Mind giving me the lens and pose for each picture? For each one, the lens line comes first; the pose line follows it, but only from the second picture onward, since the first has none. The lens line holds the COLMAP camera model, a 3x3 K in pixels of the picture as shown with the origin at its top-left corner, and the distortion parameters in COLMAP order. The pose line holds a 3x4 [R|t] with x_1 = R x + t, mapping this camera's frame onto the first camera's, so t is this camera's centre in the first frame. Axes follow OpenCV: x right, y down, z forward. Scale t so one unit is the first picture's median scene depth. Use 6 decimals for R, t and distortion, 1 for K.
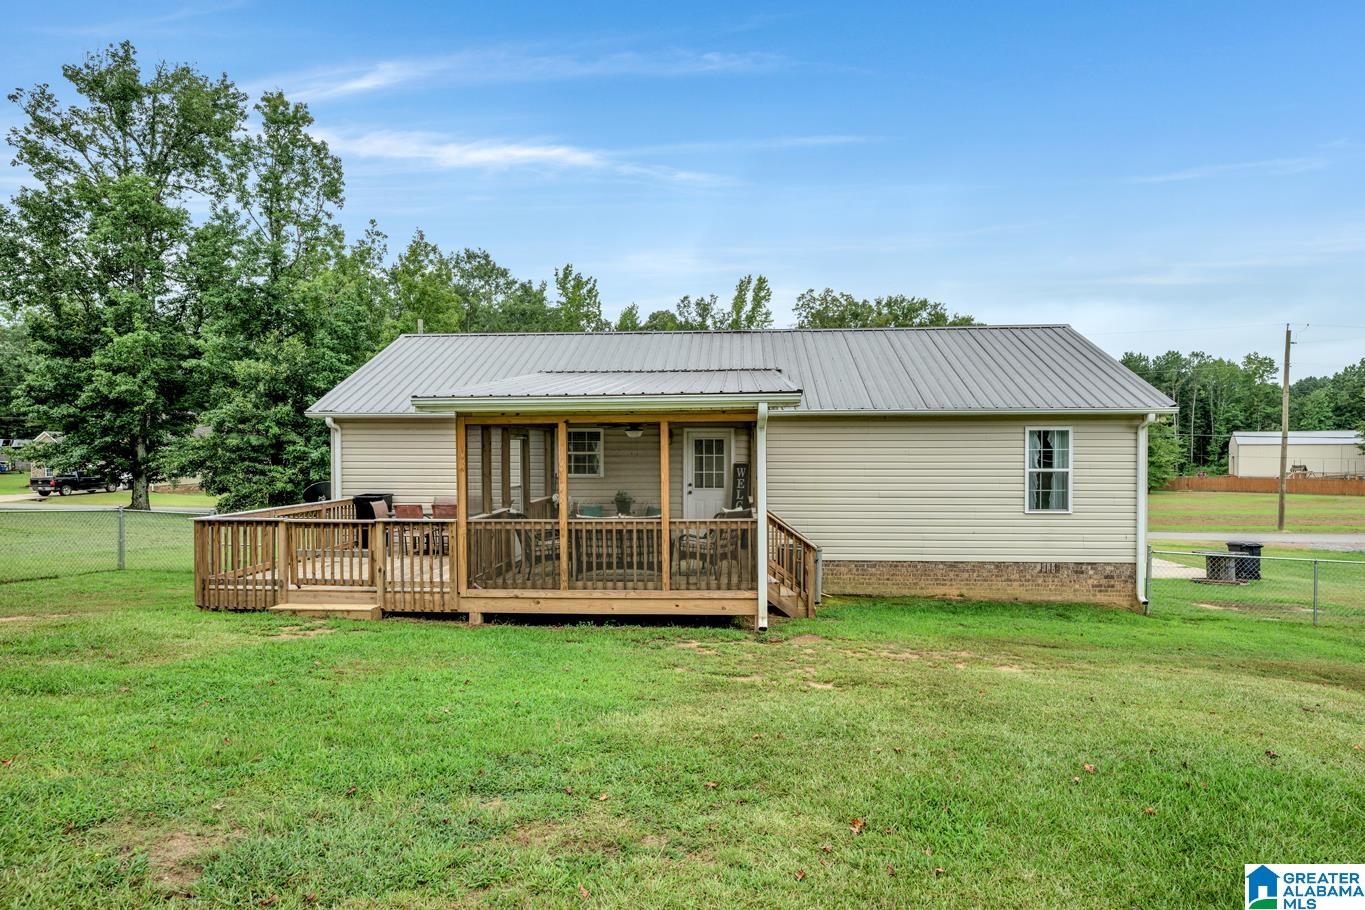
lens RADIAL K [[738.2, 0, 679.4], [0, 738.2, 450.1], [0, 0, 1]] dist [-0.000319, 0.000413]
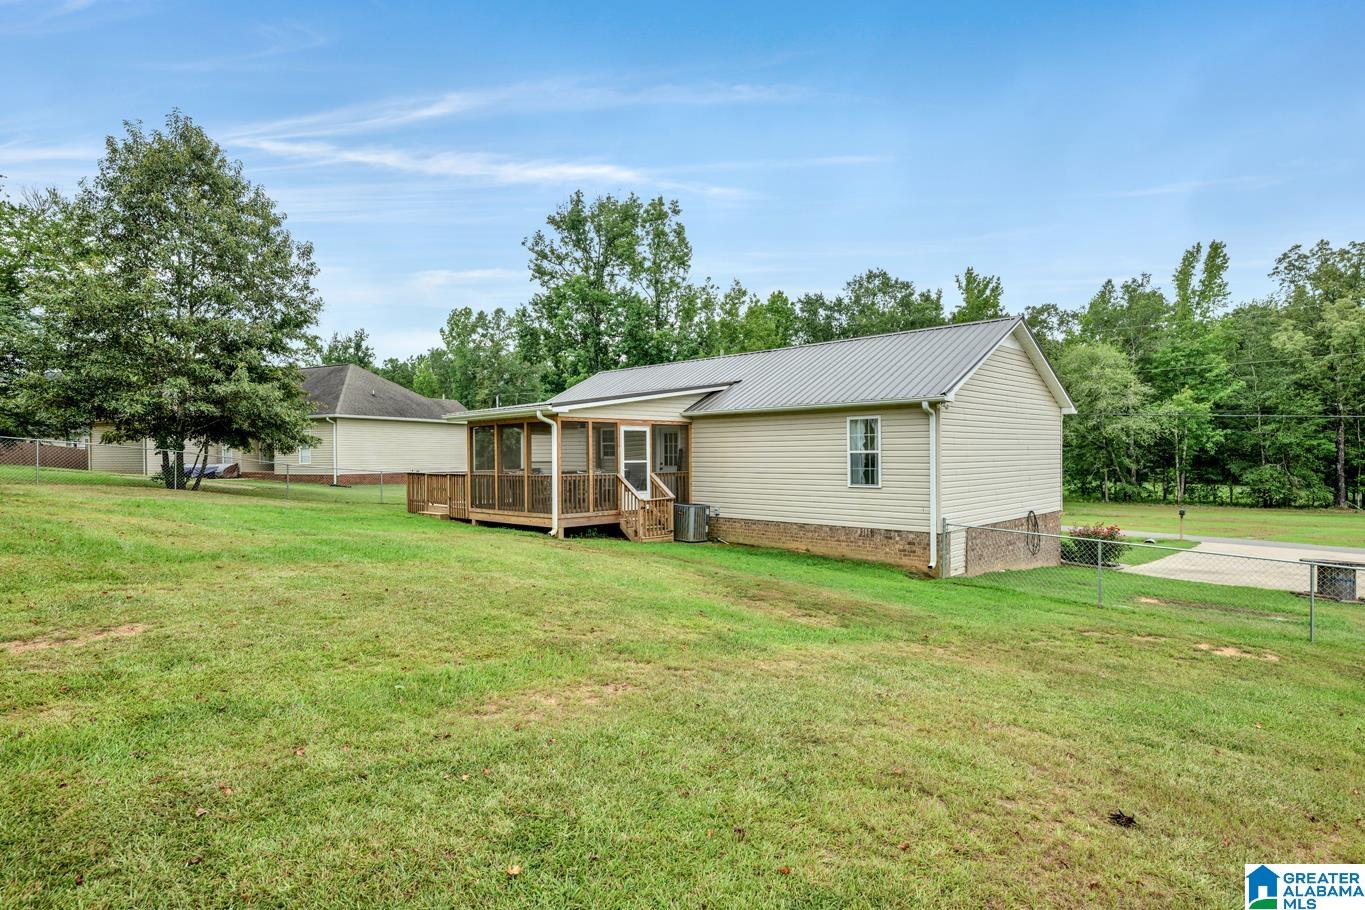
lens RADIAL K [[738.2, 0, 685.3], [0, 738.2, 457.3], [0, 0, 1]] dist [-0.000319, 0.000413]
pose [[0.758841, 0.000034, -0.651276, 1.035231], [0.000922, 0.999999, 0.001126, 0.033332], [0.651275, -0.001455, 0.758841, -0.109671]]
